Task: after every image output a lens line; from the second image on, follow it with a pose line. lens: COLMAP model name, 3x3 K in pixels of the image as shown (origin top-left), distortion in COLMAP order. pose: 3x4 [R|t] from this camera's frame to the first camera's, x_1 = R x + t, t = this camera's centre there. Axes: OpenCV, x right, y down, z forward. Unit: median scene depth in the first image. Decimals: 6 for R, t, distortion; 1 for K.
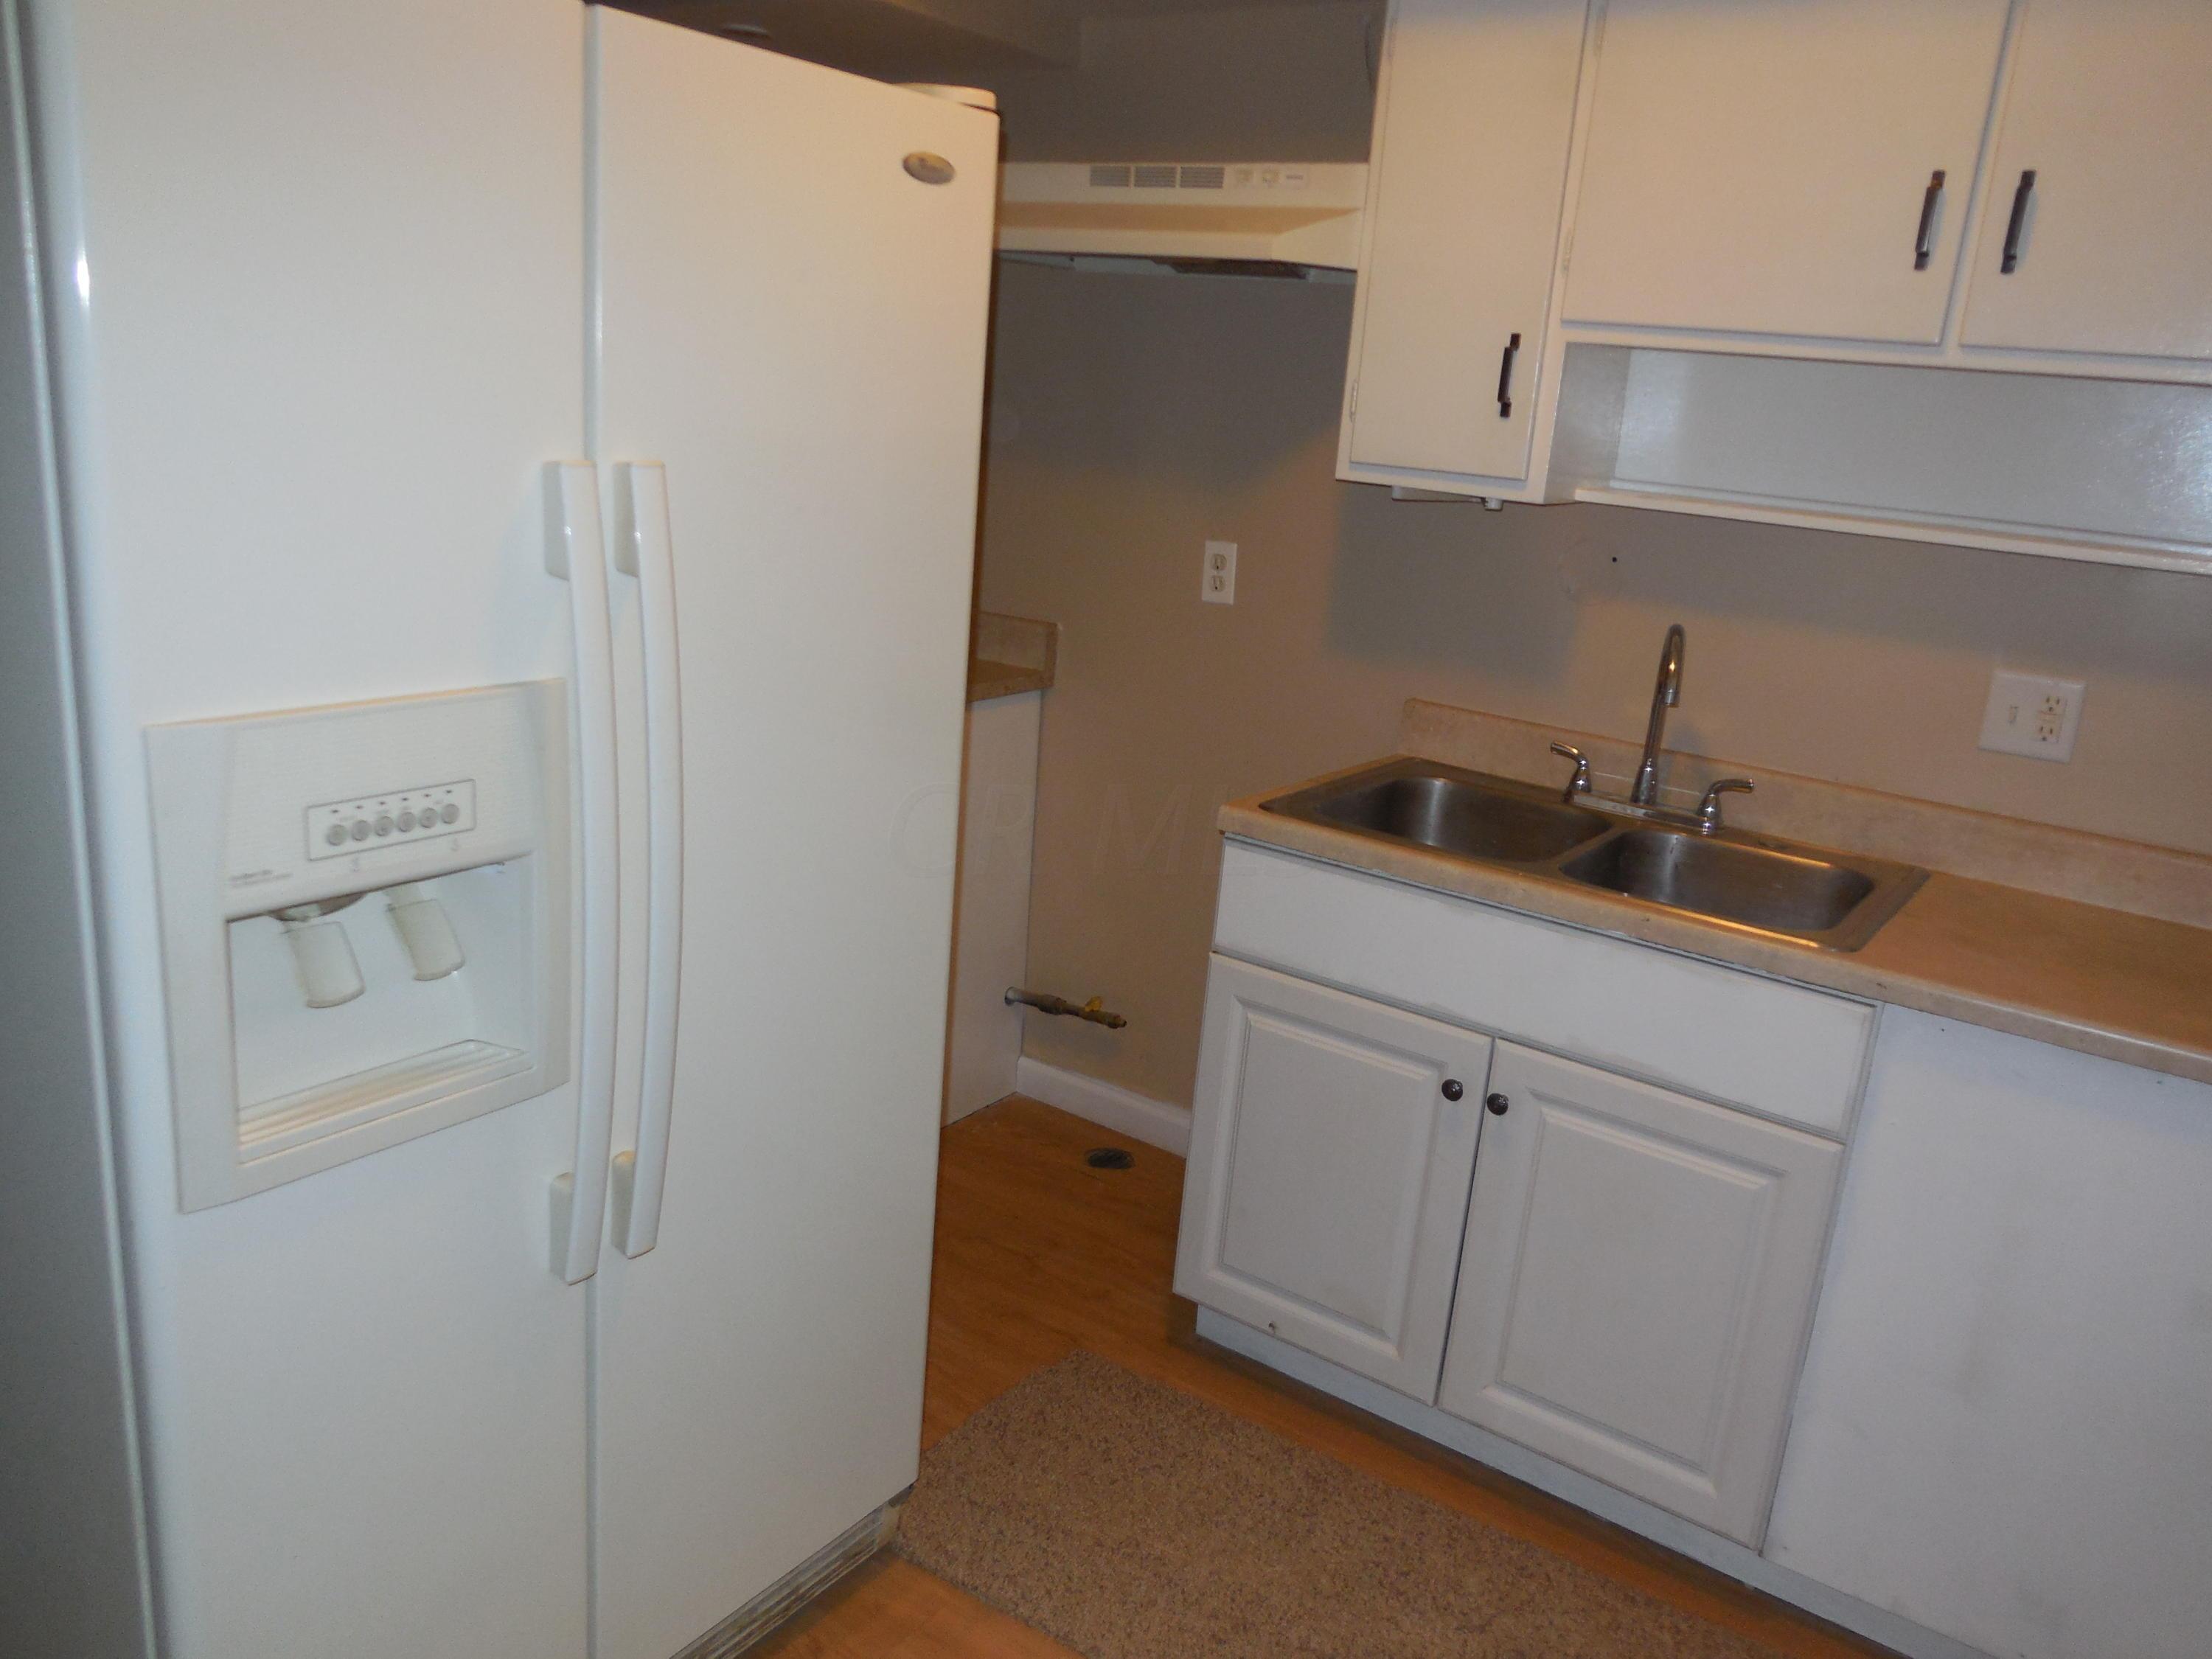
lens RADIAL K [[1673.8, 0, 1107.0], [0, 1673.8, 821.0], [0, 0, 1]] dist [-0.001852, 0.004846]
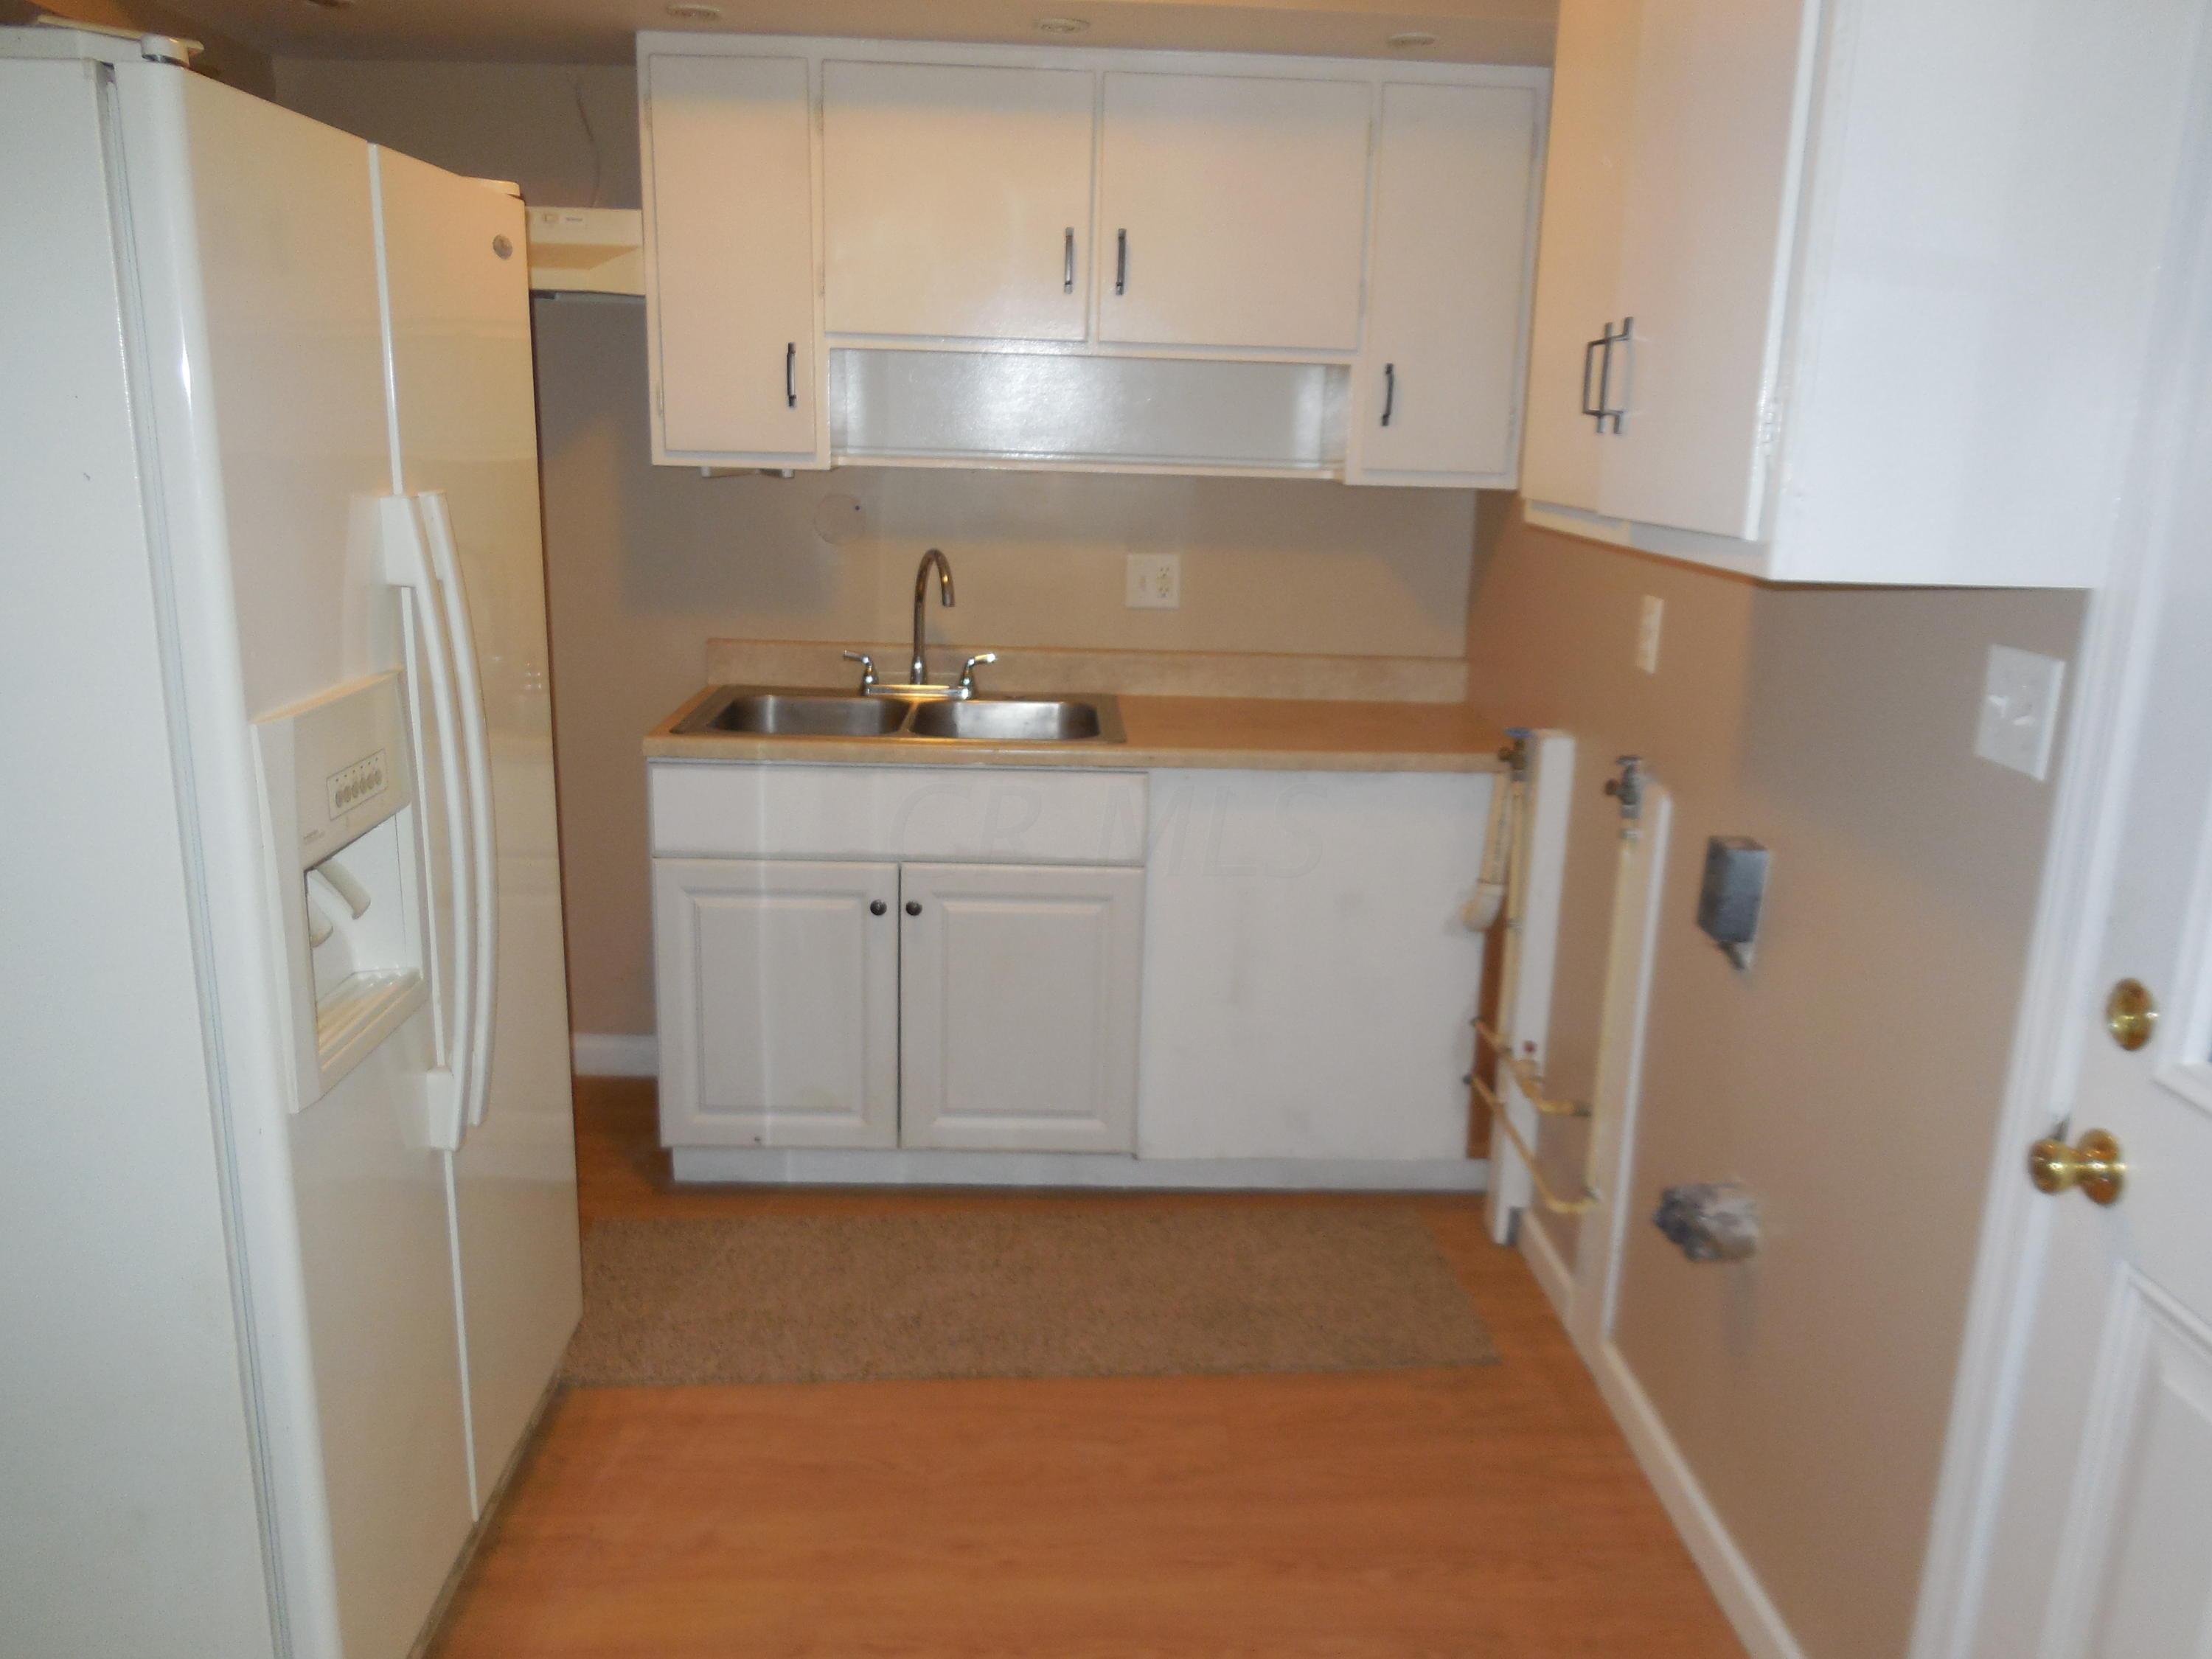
lens RADIAL K [[1673.8, 0, 1107.0], [0, 1673.8, 821.0], [0, 0, 1]] dist [-0.001852, 0.004846]
pose [[0.797569, -0.204780, 0.567405, -0.377616], [0.194002, 0.977720, 0.080168, 0.019004], [-0.571180, 0.046138, 0.819527, -0.202121]]
